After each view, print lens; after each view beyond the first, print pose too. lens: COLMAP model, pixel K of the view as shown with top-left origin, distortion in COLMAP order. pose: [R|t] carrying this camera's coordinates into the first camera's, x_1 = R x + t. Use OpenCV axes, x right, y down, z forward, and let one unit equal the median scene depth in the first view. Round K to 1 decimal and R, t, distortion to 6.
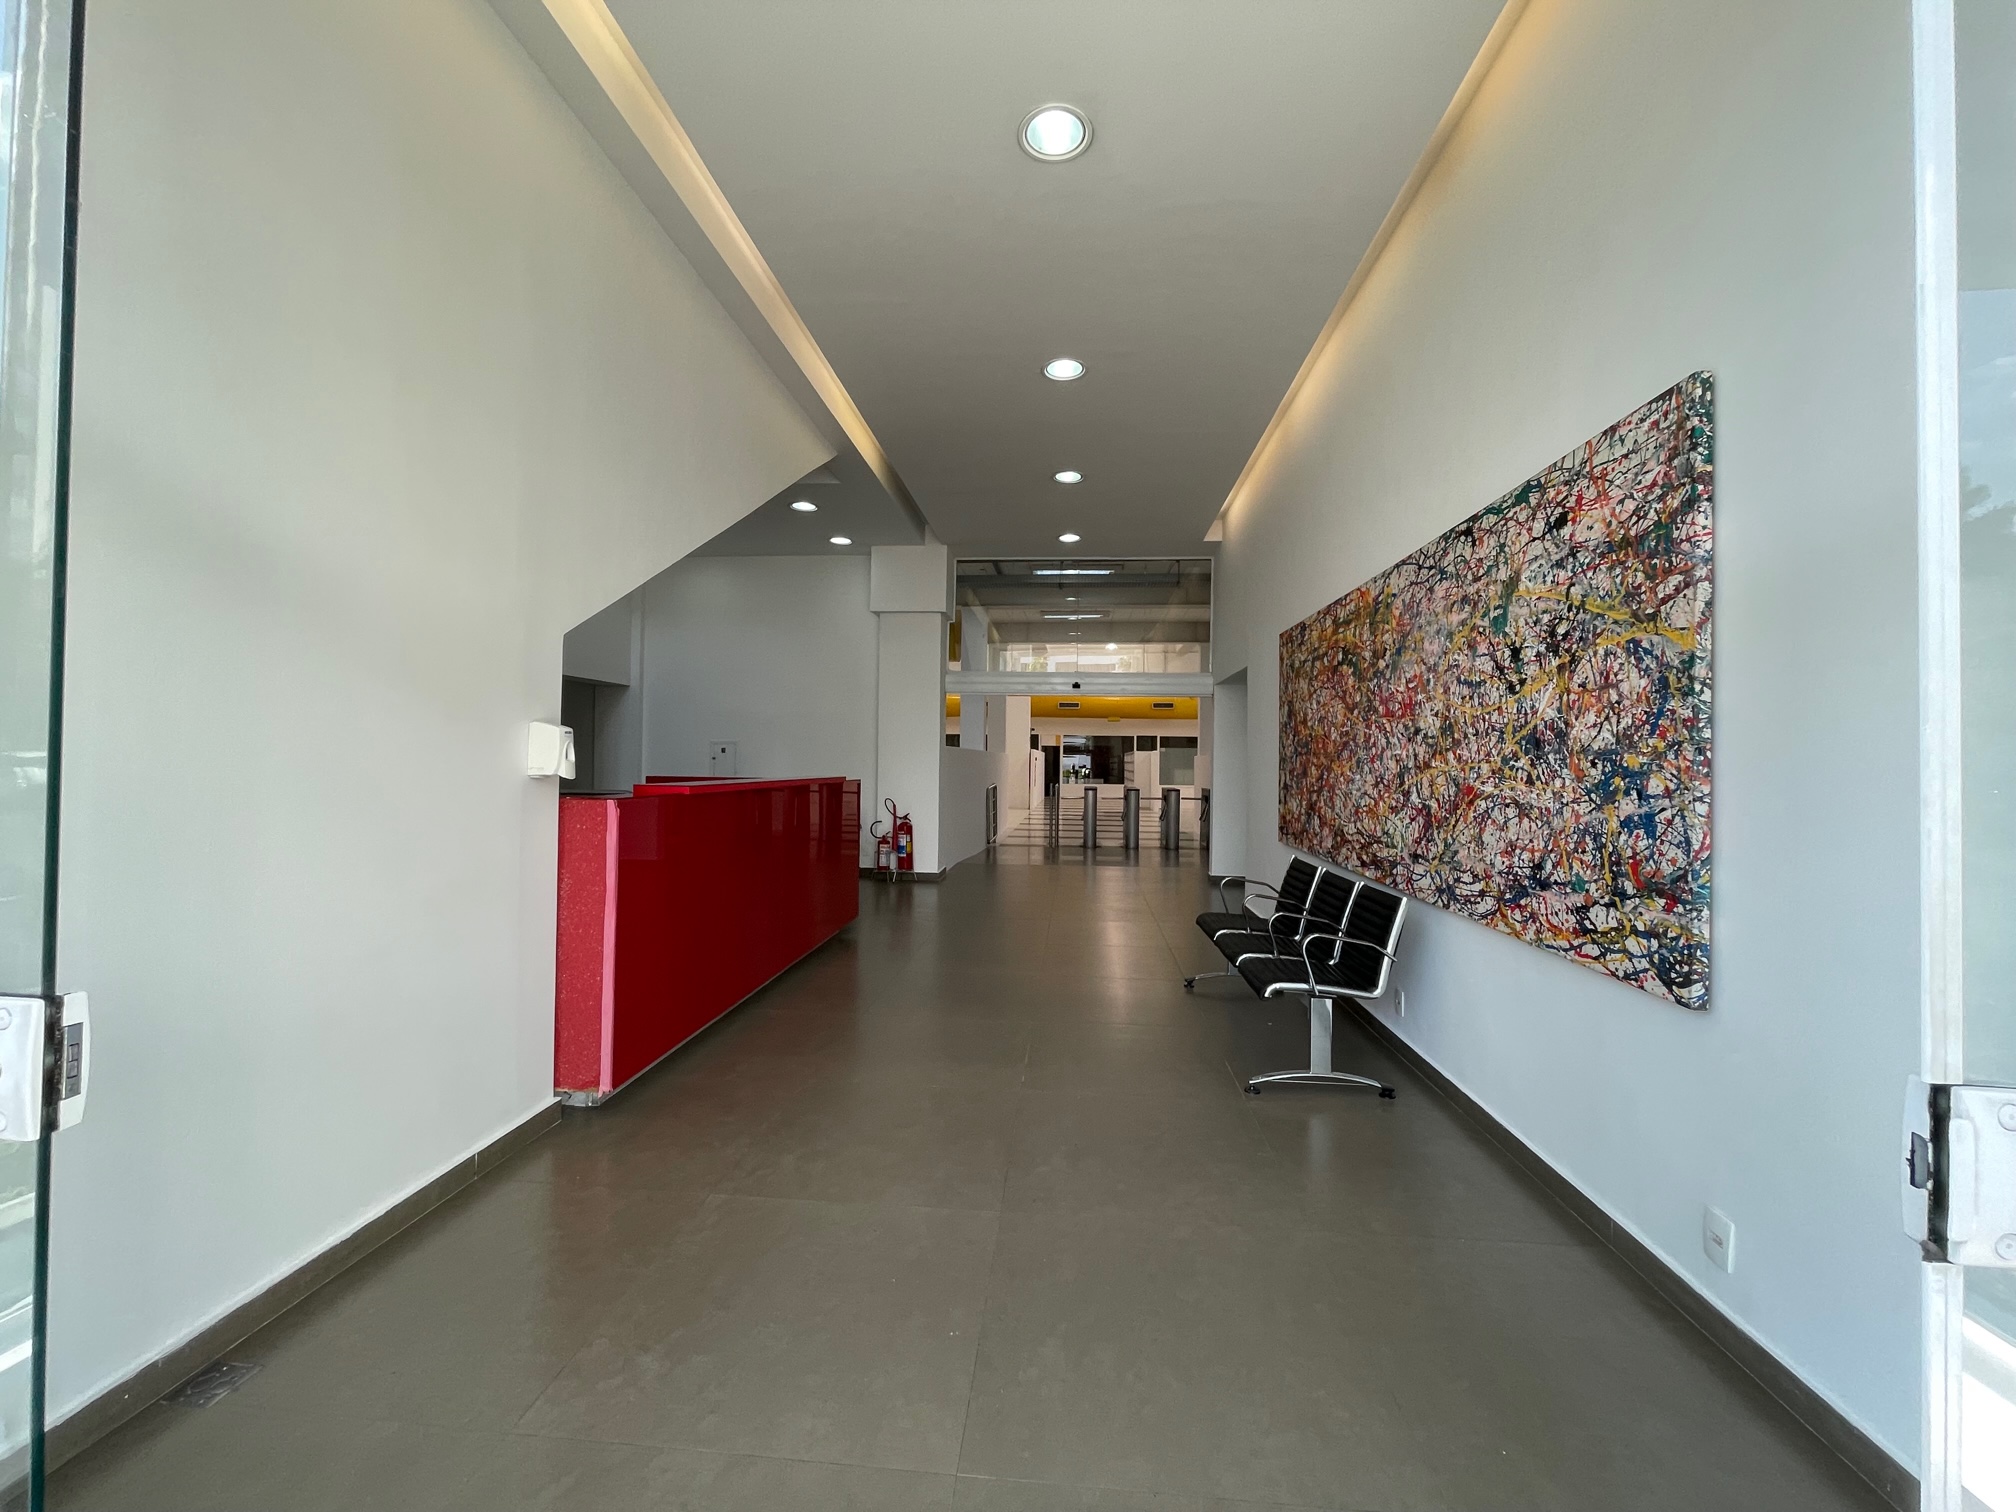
lens RADIAL K [[812.1, 0, 1003.1], [0, 812.1, 753.5], [0, 0, 1]] dist [0.000088, -0.000001]
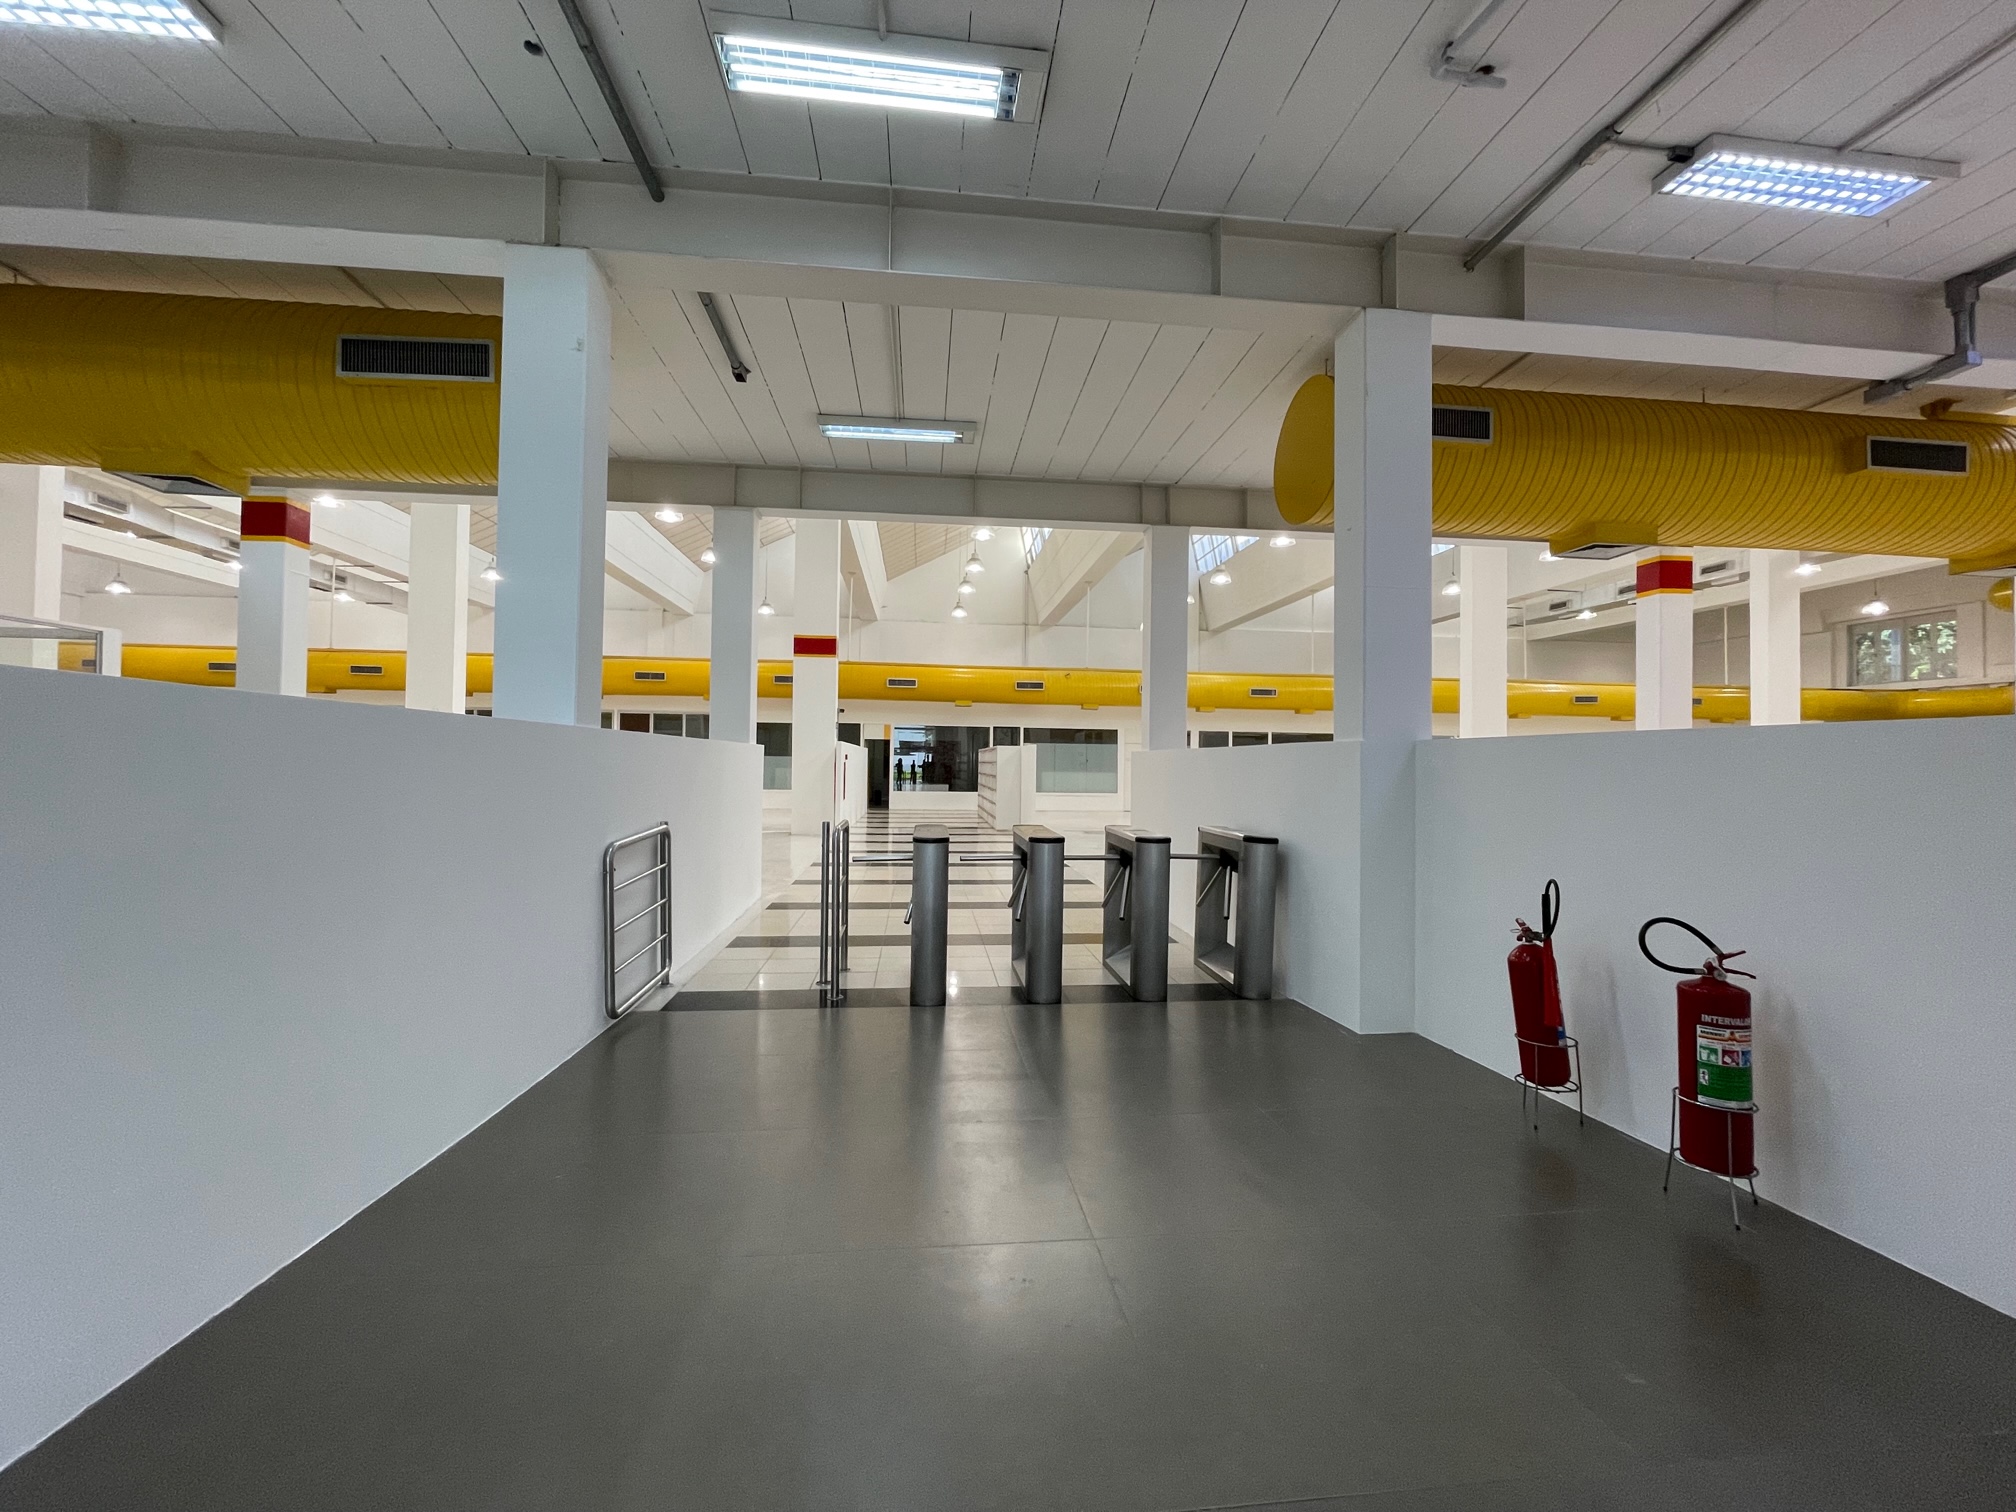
lens RADIAL K [[812.1, 0, 1007.8], [0, 812.1, 750.7], [0, 0, 1]] dist [0.000088, -0.000001]
pose [[0.979705, -0.002836, 0.200424, 0.027971], [0.003532, 0.999989, -0.003117, 0.003025], [-0.200413, 0.003762, 0.979704, 0.265886]]
